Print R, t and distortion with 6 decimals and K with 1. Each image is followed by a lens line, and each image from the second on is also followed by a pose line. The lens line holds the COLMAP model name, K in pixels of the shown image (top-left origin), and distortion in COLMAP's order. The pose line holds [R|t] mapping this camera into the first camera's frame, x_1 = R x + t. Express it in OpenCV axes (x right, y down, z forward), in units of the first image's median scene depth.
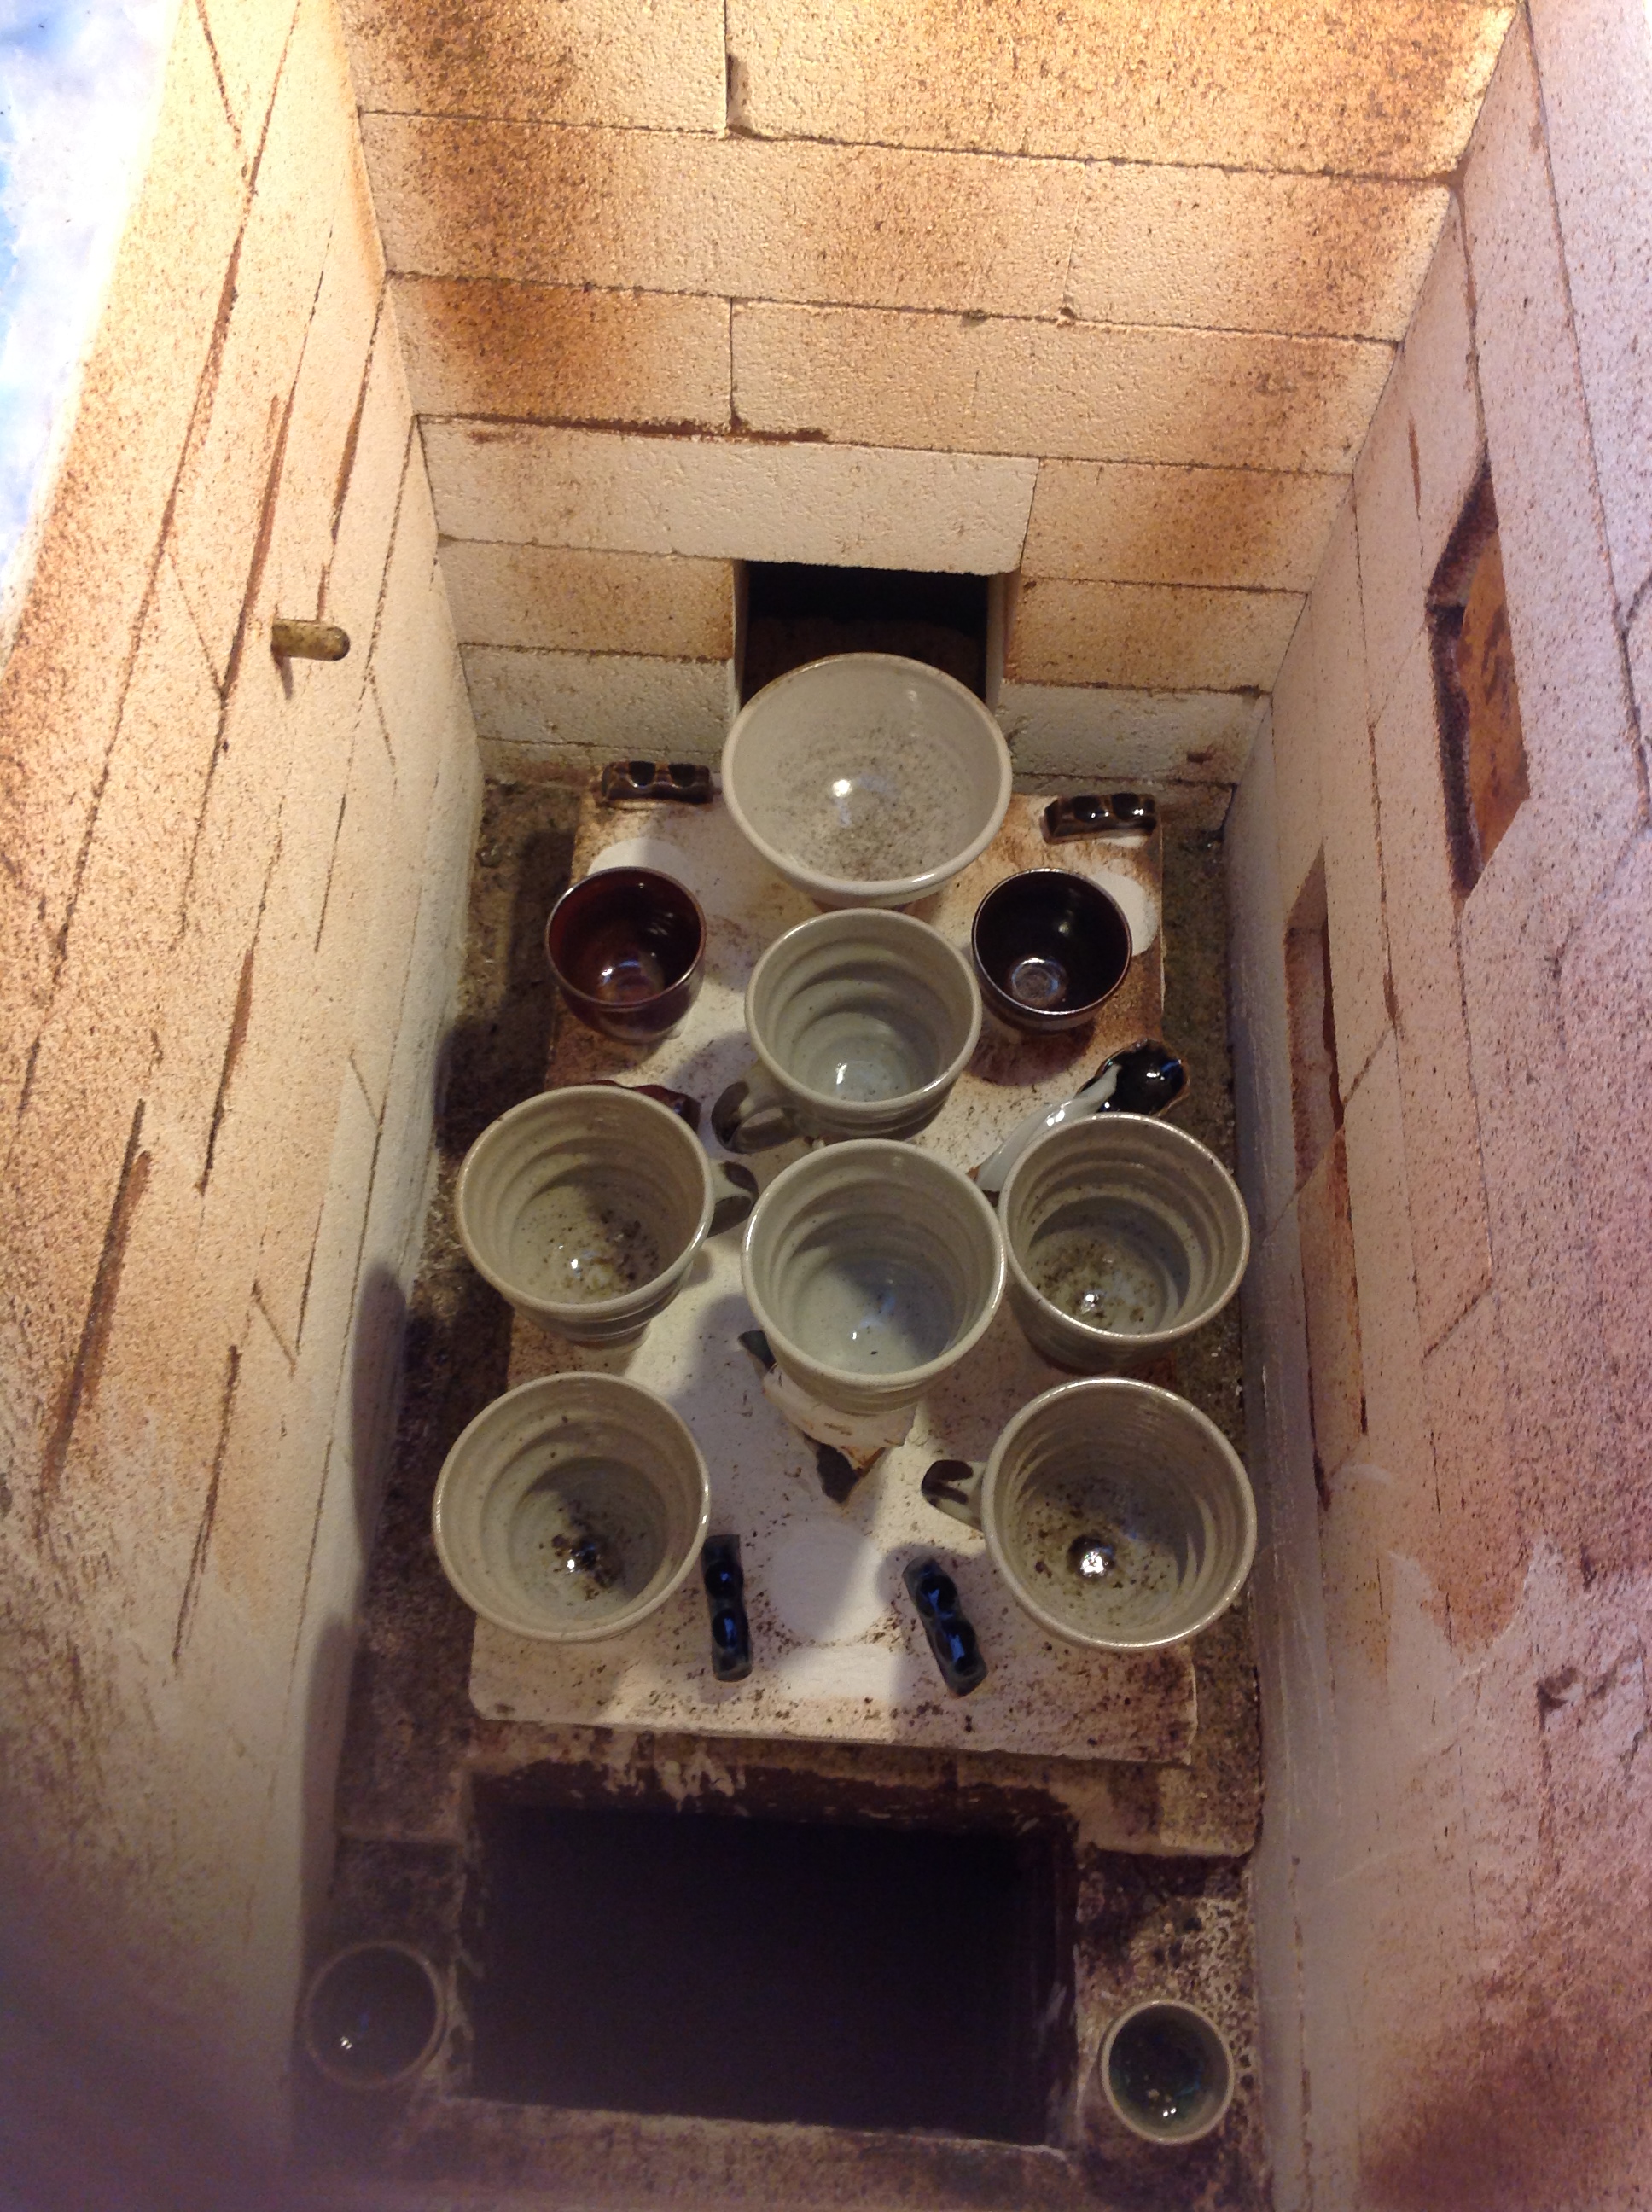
lens RADIAL K [[2187.9, 0, 790.1], [0, 2187.9, 1108.0], [0, 0, 1]] dist [0.023549, -0.149965]
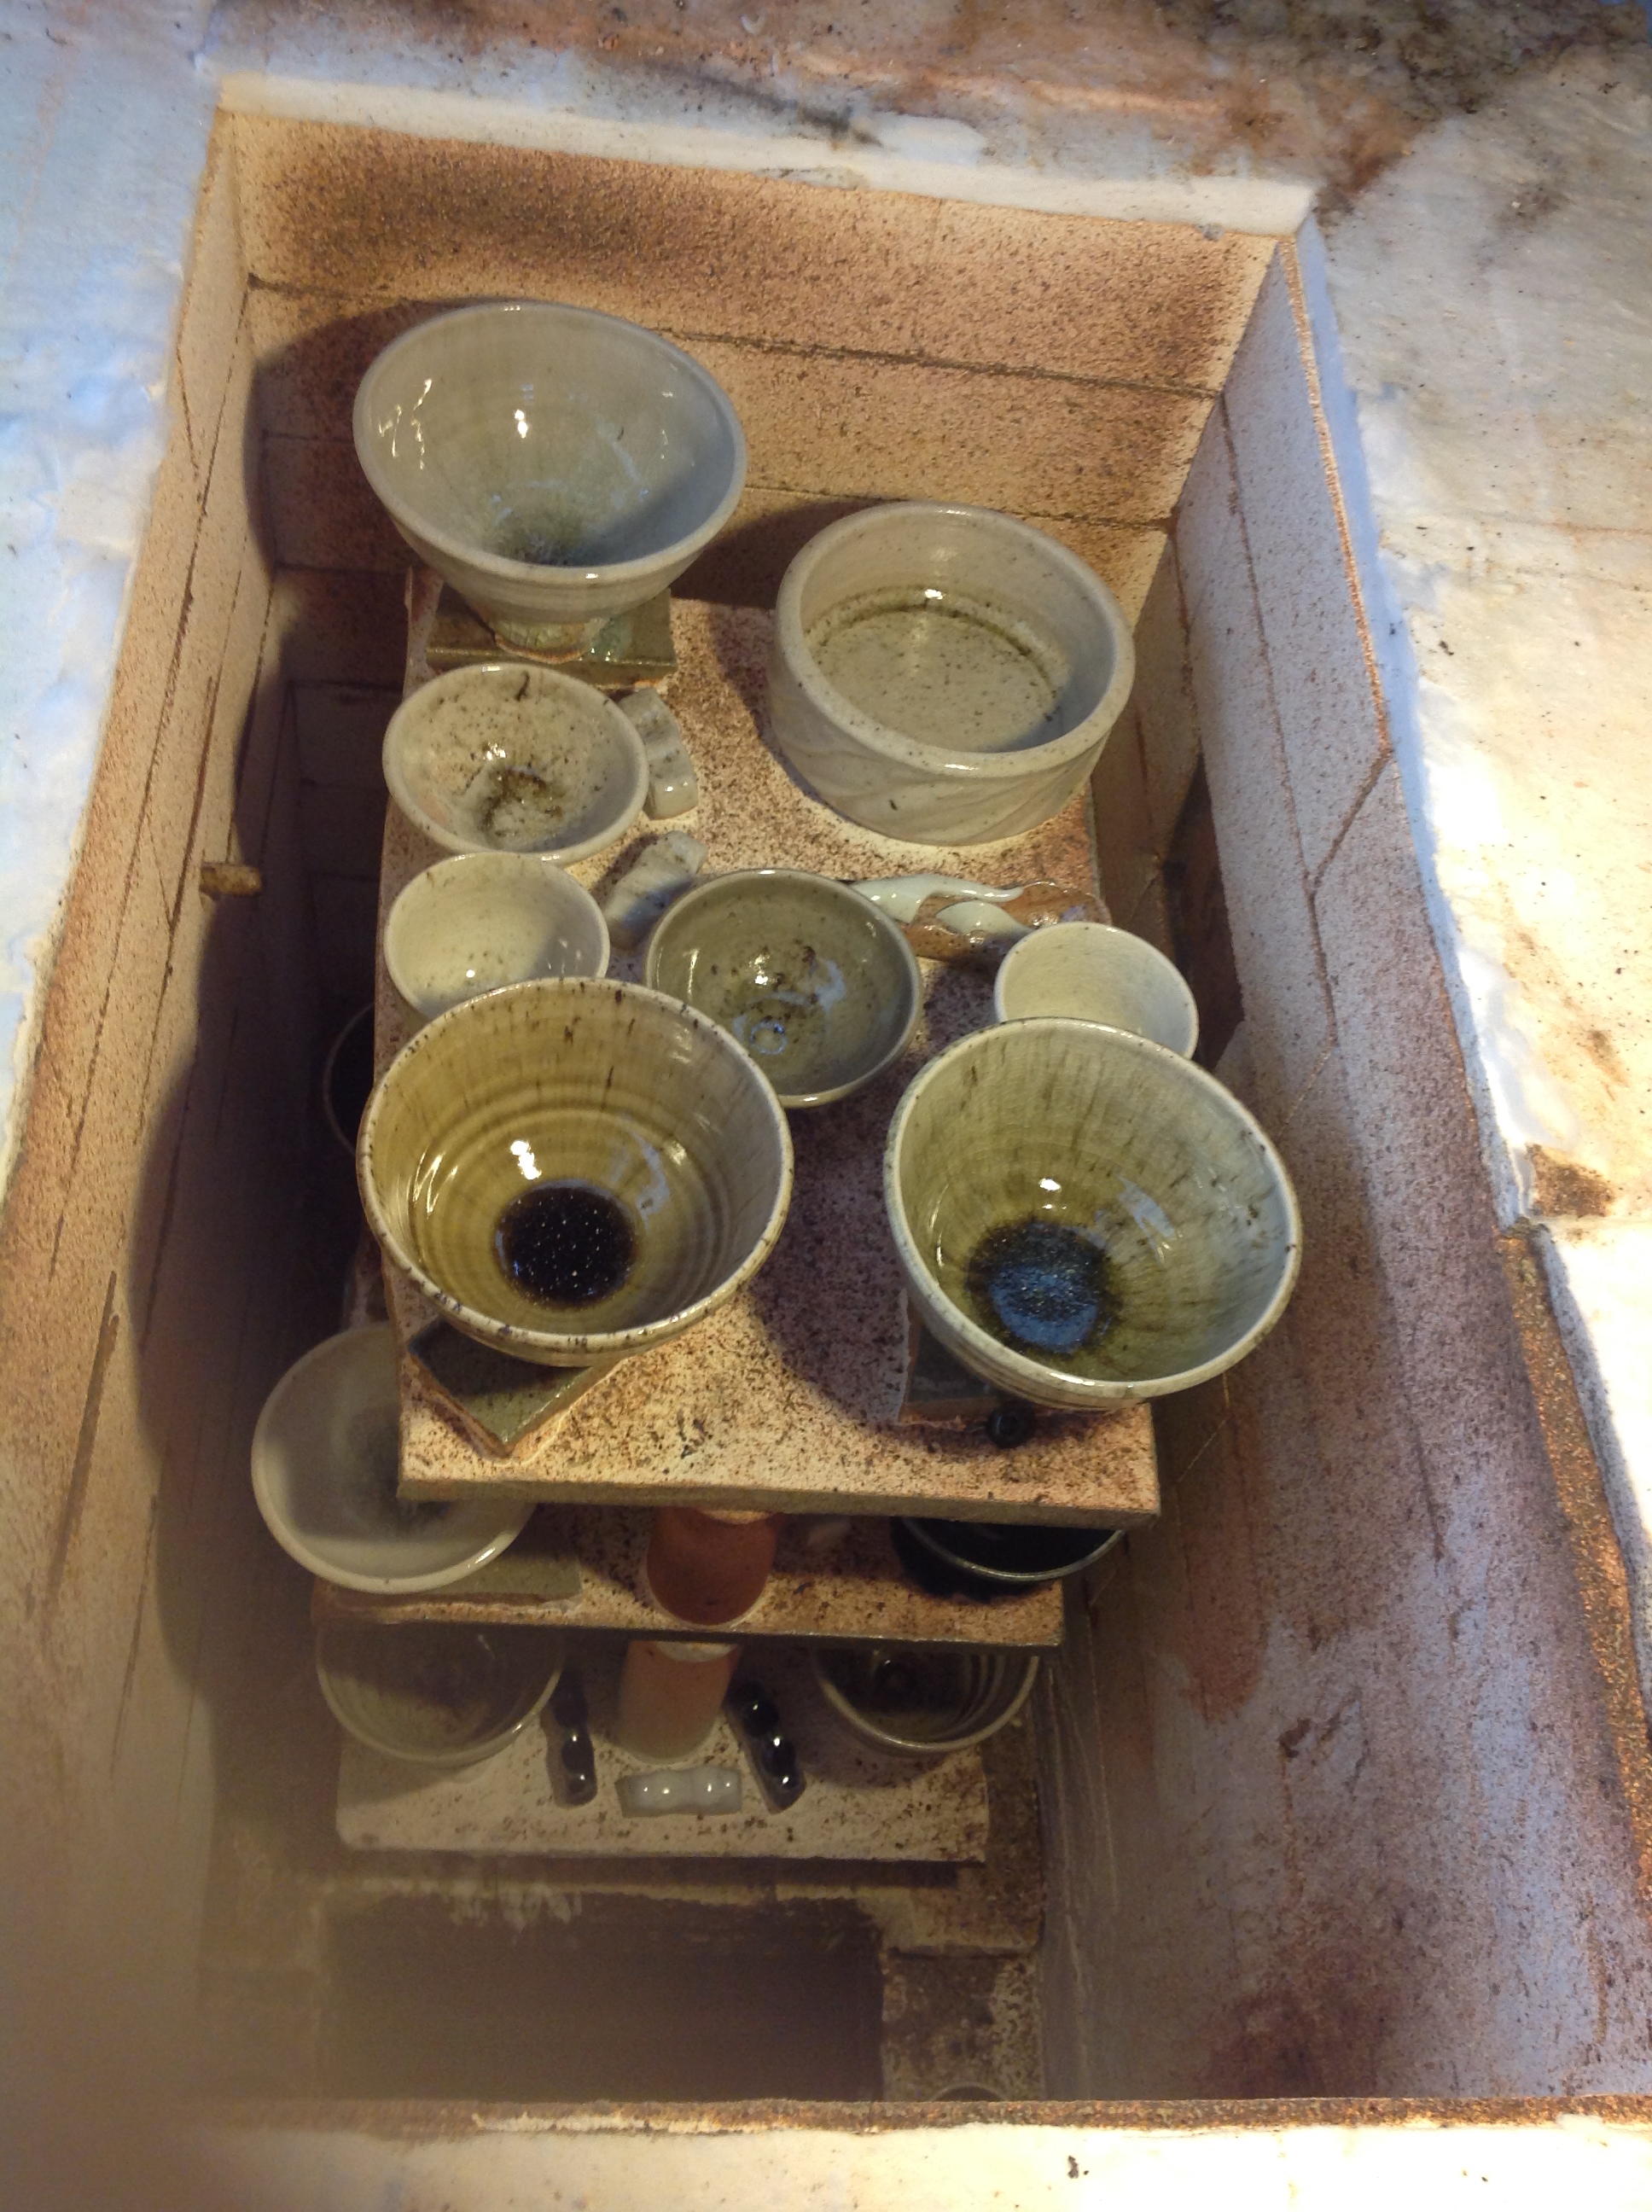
lens RADIAL K [[2258.0, 0, 829.5], [0, 2258.0, 1040.3], [0, 0, 1]] dist [0.006672, -0.207087]
pose [[0.988980, 0.003475, 0.148008, -0.082948], [0.015030, 0.992203, -0.123723, 0.024461], [-0.147284, 0.124585, 0.981217, -0.217547]]
